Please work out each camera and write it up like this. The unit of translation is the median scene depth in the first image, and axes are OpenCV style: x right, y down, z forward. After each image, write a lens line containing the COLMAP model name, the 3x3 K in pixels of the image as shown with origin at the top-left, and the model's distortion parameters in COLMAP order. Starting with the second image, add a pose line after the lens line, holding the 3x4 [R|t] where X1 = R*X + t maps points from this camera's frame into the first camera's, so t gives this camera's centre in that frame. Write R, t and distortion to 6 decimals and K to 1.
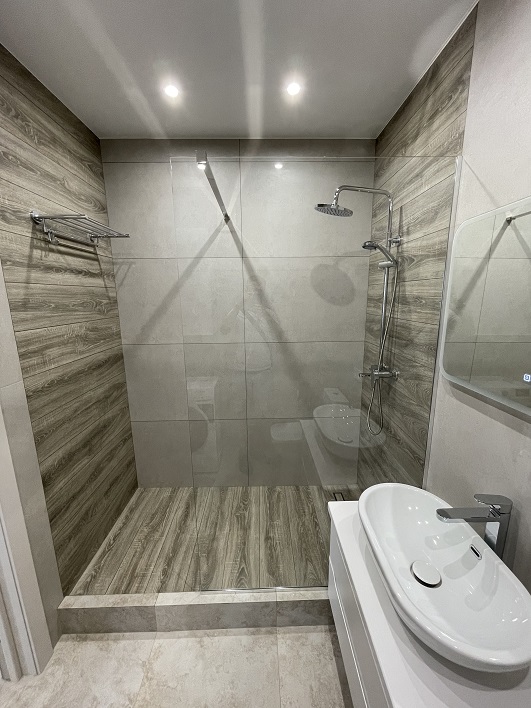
lens RADIAL K [[288.4, 0, 265.1], [0, 288.4, 354.7], [0, 0, 1]] dist [0.002523, 0.001065]
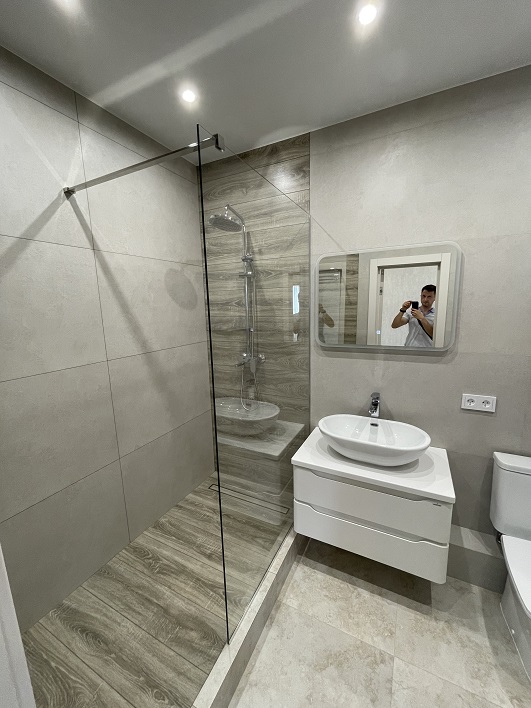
lens RADIAL K [[288.4, 0, 262.9], [0, 288.4, 354.4], [0, 0, 1]] dist [0.002523, 0.001065]
pose [[0.478909, -0.155474, 0.863987, -0.575479], [0.195256, 0.978404, 0.067832, -0.030983], [-0.855874, 0.136213, 0.498924, 0.279580]]
